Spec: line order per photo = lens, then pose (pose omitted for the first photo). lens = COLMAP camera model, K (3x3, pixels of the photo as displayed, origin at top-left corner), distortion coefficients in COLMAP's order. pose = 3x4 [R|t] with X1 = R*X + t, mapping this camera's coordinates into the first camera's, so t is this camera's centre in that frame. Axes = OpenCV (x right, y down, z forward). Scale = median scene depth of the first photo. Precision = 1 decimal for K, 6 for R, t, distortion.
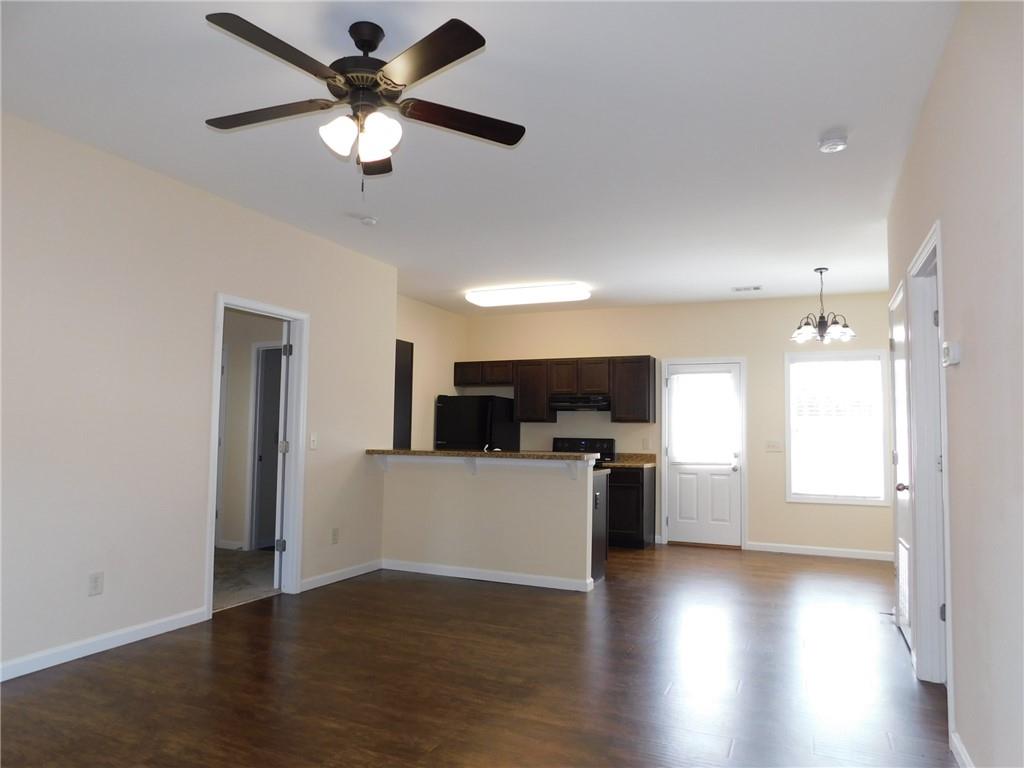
lens RADIAL K [[674.1, 0, 517.2], [0, 674.1, 387.1], [0, 0, 1]] dist [-0.027480, 0.003810]
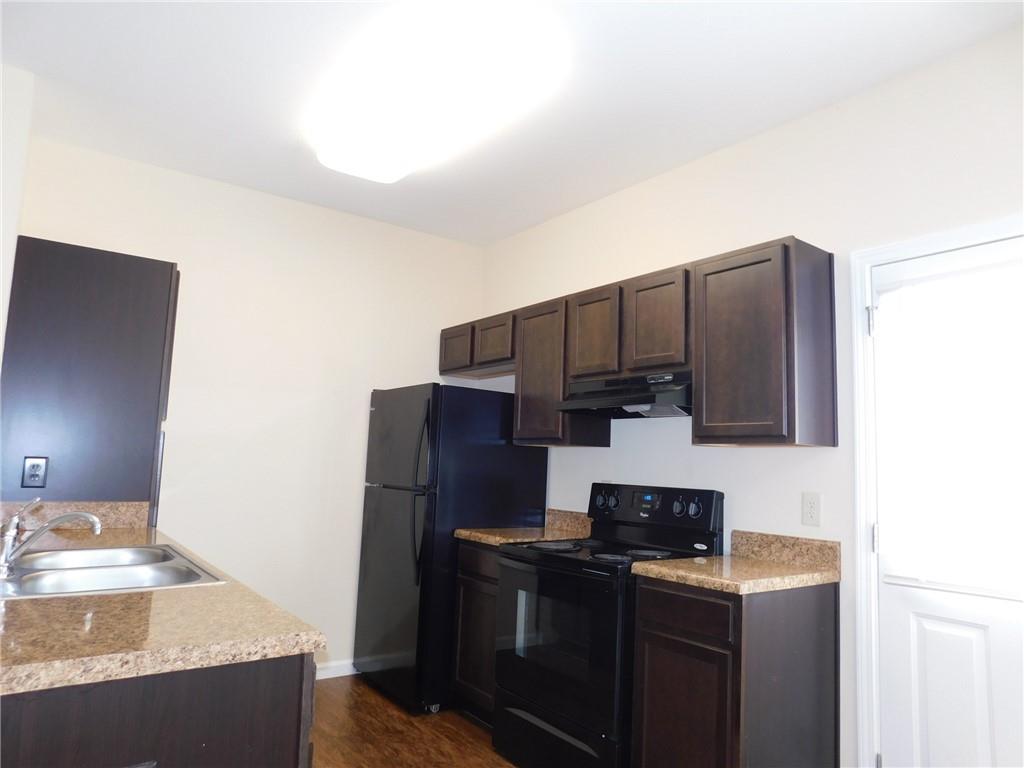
lens RADIAL K [[674.1, 0, 512.6], [0, 674.1, 384.2], [0, 0, 1]] dist [-0.027480, 0.003810]
pose [[0.865867, -0.041598, -0.498542, 0.231896], [0.009304, 0.997704, -0.067088, 0.043590], [0.500188, 0.053451, 0.864266, 0.636670]]
